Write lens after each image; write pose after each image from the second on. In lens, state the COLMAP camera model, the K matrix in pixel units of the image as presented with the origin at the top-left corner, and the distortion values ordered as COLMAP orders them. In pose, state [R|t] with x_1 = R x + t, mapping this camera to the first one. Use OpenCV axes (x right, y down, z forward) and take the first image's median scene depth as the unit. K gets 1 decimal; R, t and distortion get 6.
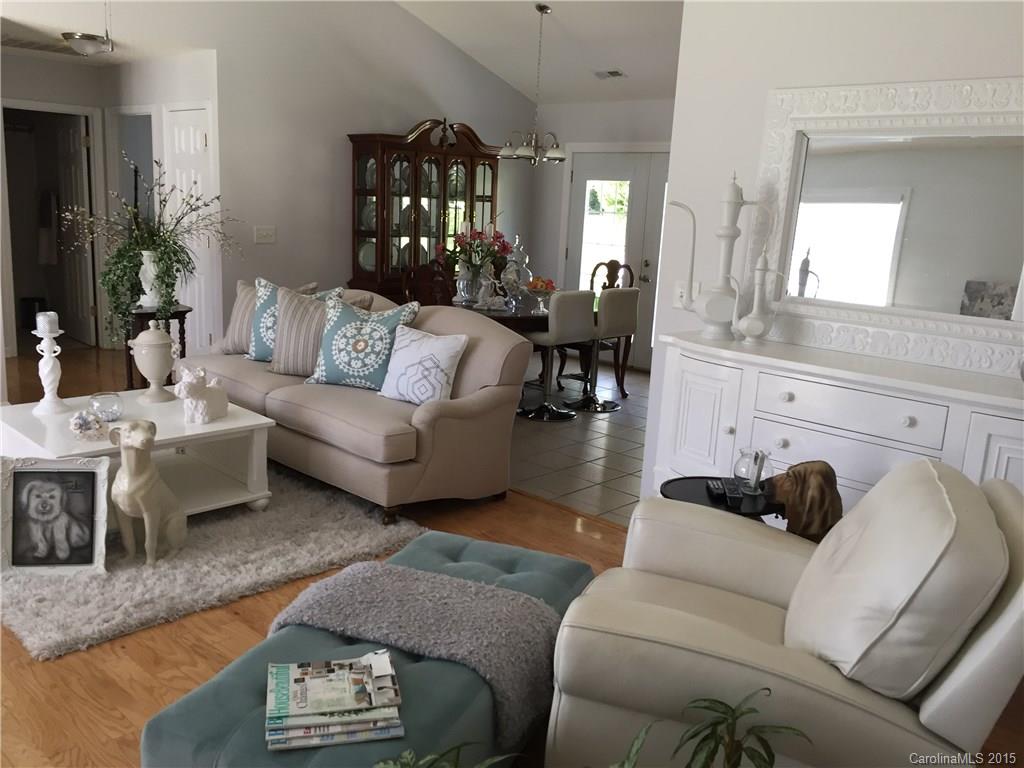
lens RADIAL K [[874.6, 0, 515.8], [0, 874.6, 380.7], [0, 0, 1]] dist [0.073043, -0.096017]
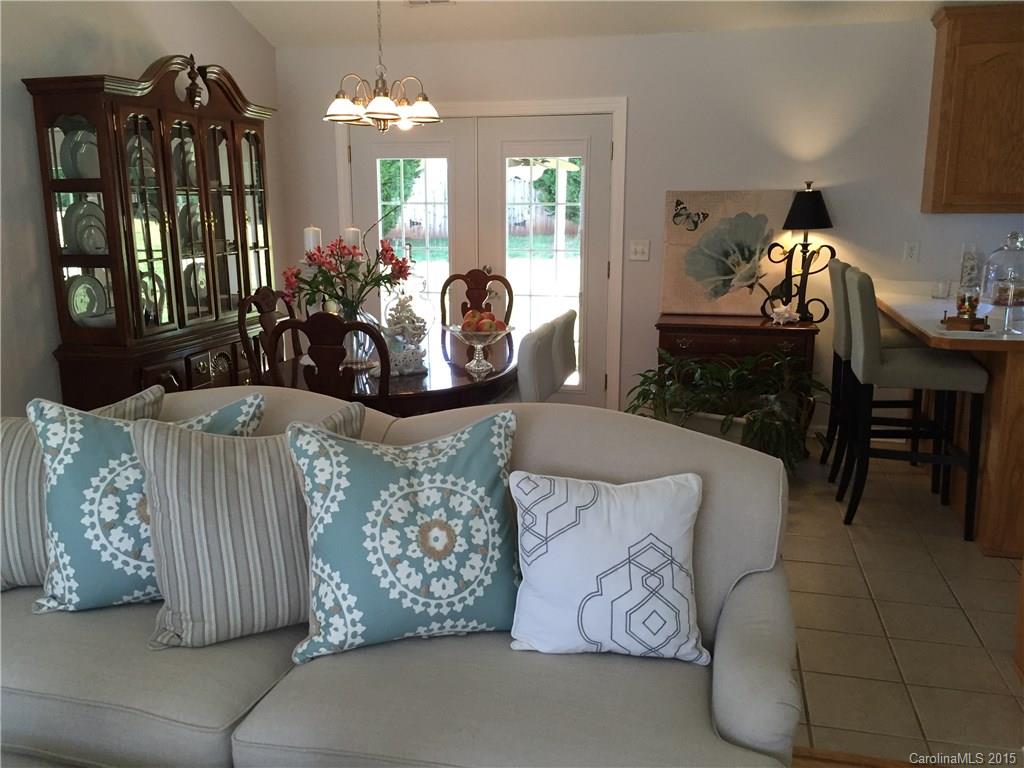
lens RADIAL K [[874.6, 0, 514.0], [0, 874.6, 381.4], [0, 0, 1]] dist [0.073043, -0.096017]
pose [[0.868612, -0.147692, 0.472970, -0.334634], [0.141855, 0.988712, 0.048223, -0.130230], [-0.474754, 0.025206, 0.879758, 0.618540]]
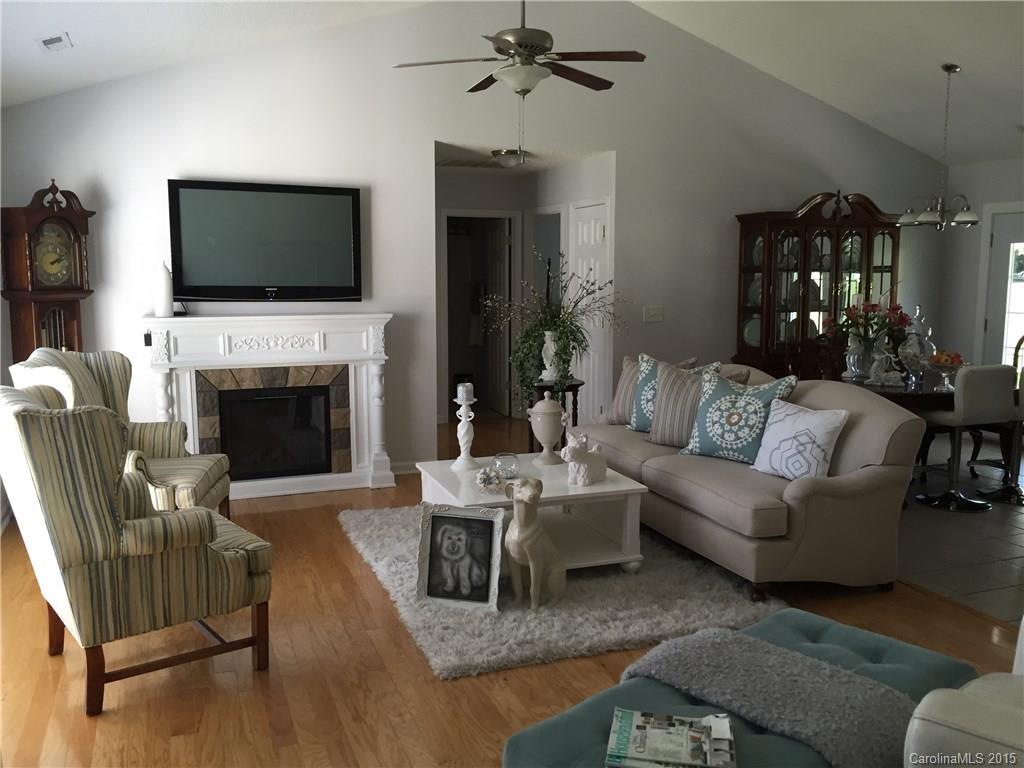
lens RADIAL K [[874.6, 0, 511.1], [0, 874.6, 377.3], [0, 0, 1]] dist [0.073043, -0.096017]
pose [[0.900162, 0.004591, -0.435532, 0.032093], [-0.044766, 0.995624, -0.082027, 0.007099], [0.433249, 0.093335, 0.896428, -0.023141]]
